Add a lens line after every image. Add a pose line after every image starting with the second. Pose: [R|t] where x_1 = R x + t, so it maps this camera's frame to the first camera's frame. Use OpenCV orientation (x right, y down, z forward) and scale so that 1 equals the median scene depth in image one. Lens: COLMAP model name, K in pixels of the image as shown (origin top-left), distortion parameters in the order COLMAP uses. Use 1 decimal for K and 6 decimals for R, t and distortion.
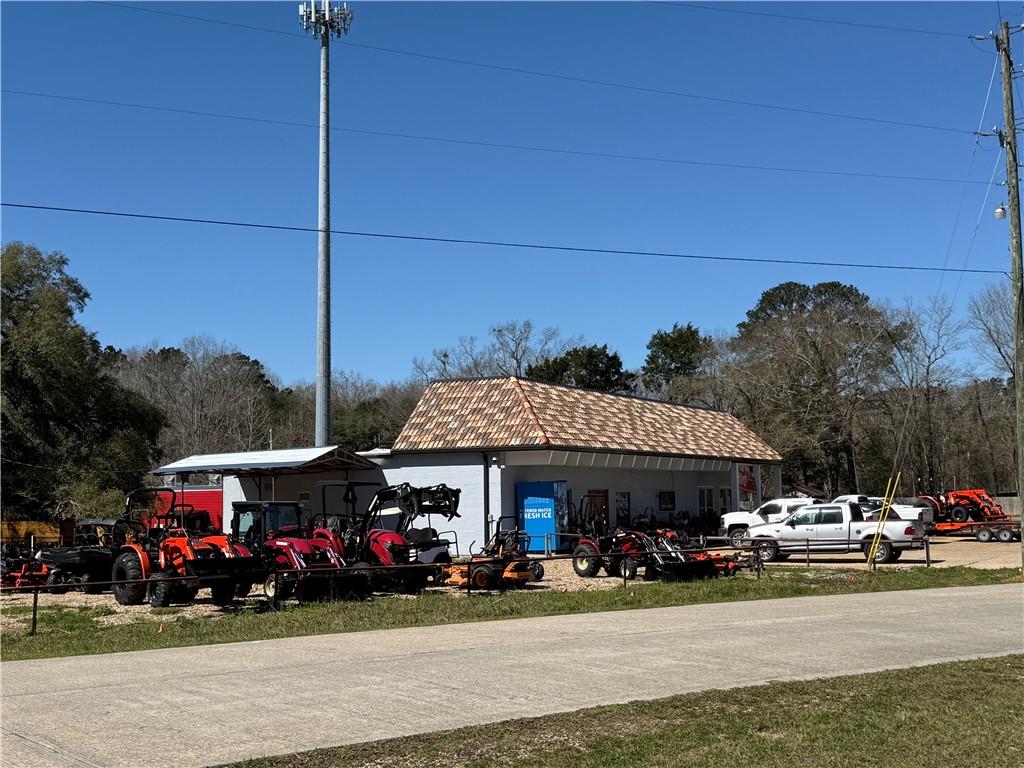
lens RADIAL K [[1367.5, 0, 510.9], [0, 1367.5, 353.4], [0, 0, 1]] dist [0.081943, -0.008475]
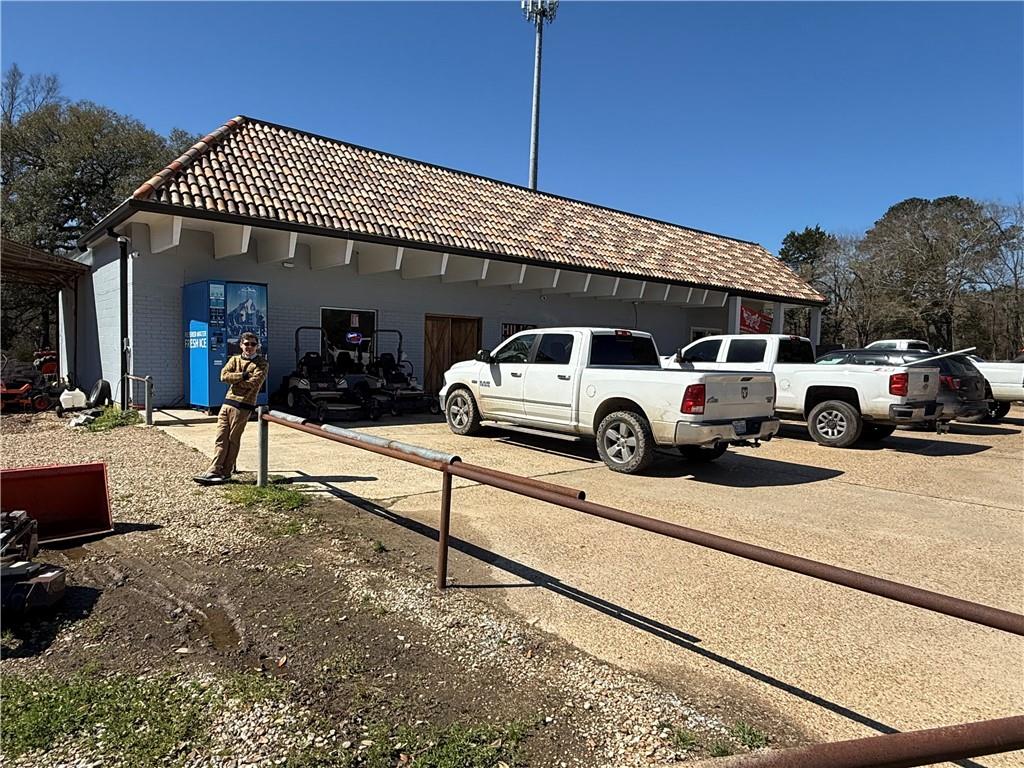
lens RADIAL K [[648.7, 0, 475.6], [0, 648.7, 383.0], [0, 0, 1]] dist [-0.002701, 0.002872]
pose [[0.920236, 0.059632, -0.386795, 0.168675], [0.002018, 0.987587, 0.157058, 0.068665], [0.391359, -0.145311, 0.908693, 0.591830]]
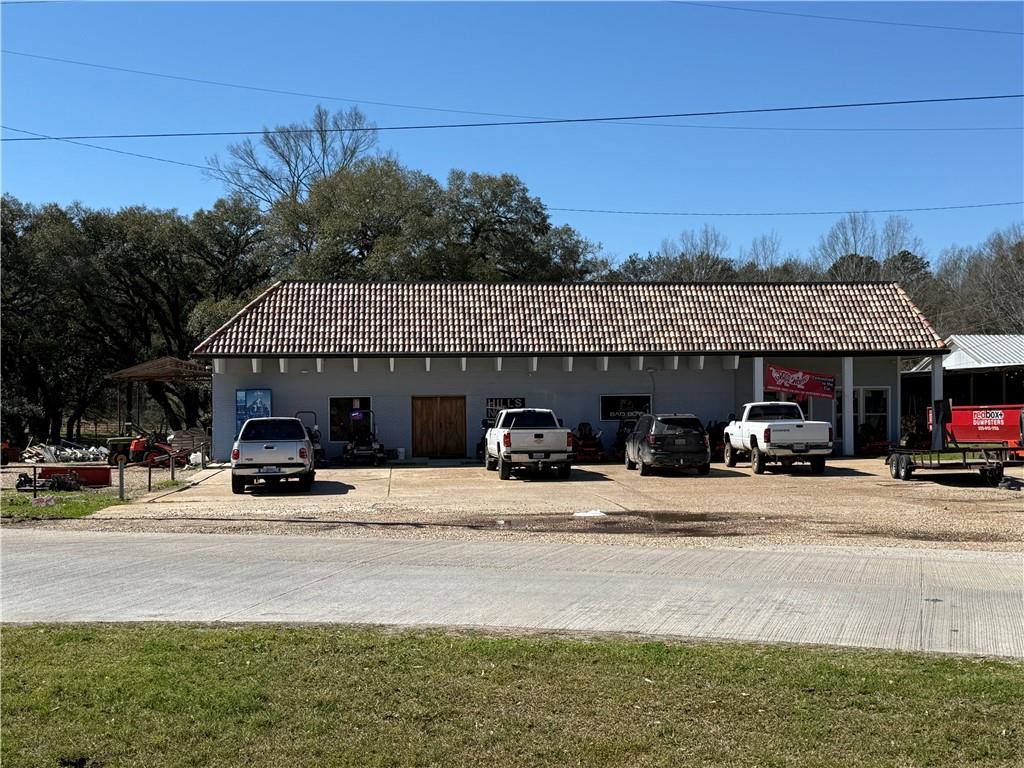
lens RADIAL K [[1275.9, 0, 514.7], [0, 1275.9, 396.5], [0, 0, 1]] dist [0.168118, -0.249948]
pose [[0.565141, 0.008667, -0.824949, 0.661530], [0.089602, 0.993385, 0.071820, 0.036954], [0.820114, -0.114505, 0.560626, 0.477430]]
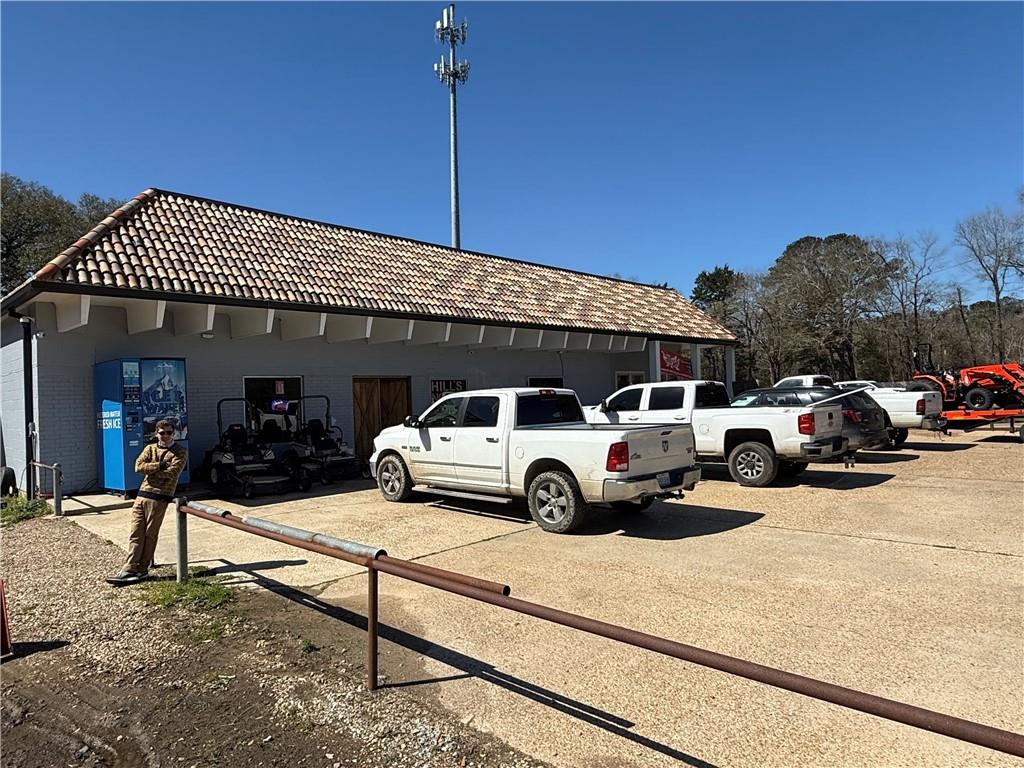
lens RADIAL K [[648.7, 0, 475.6], [0, 648.7, 383.0], [0, 0, 1]] dist [-0.002701, 0.002872]
pose [[0.955730, -0.021446, -0.293462, 0.170213], [0.049253, 0.994929, 0.087696, 0.064483], [0.290093, -0.098268, 0.951940, 0.592648]]
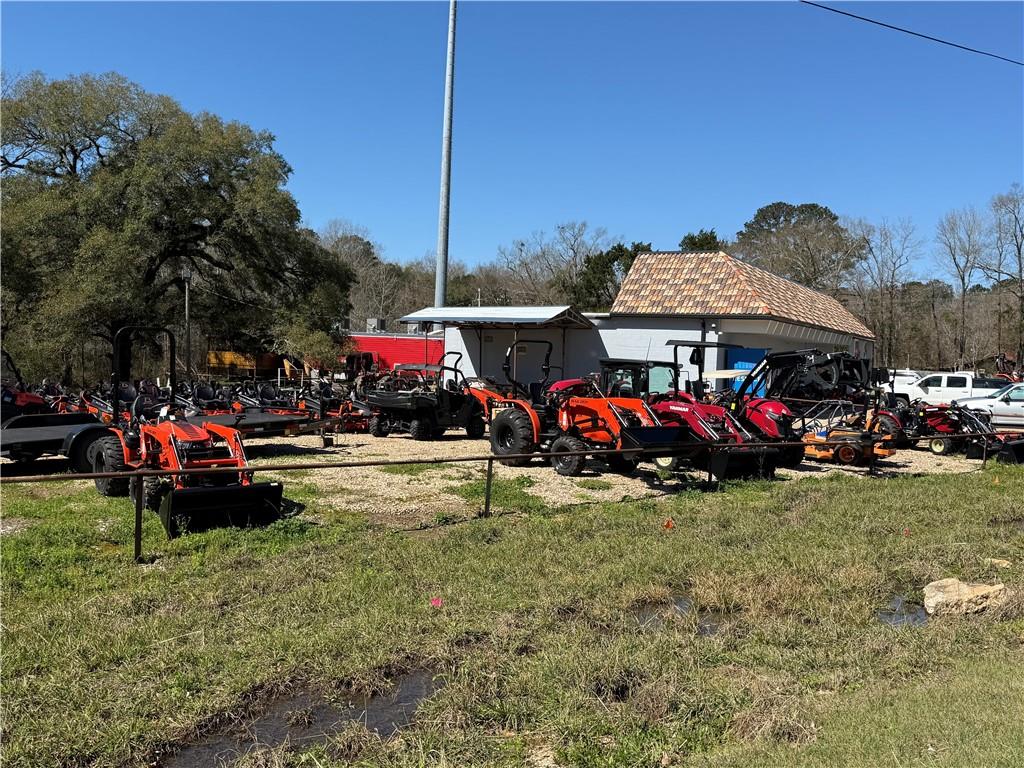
lens RADIAL K [[936.8, 0, 512.0], [0, 936.8, 384.0], [0, 0, 1]] dist [0.151342, -0.342052]
pose [[0.998532, 0.053995, 0.004371, -0.126828], [-0.054076, 0.988730, 0.139603, 0.019618], [0.003216, -0.139634, 0.990198, 0.180422]]
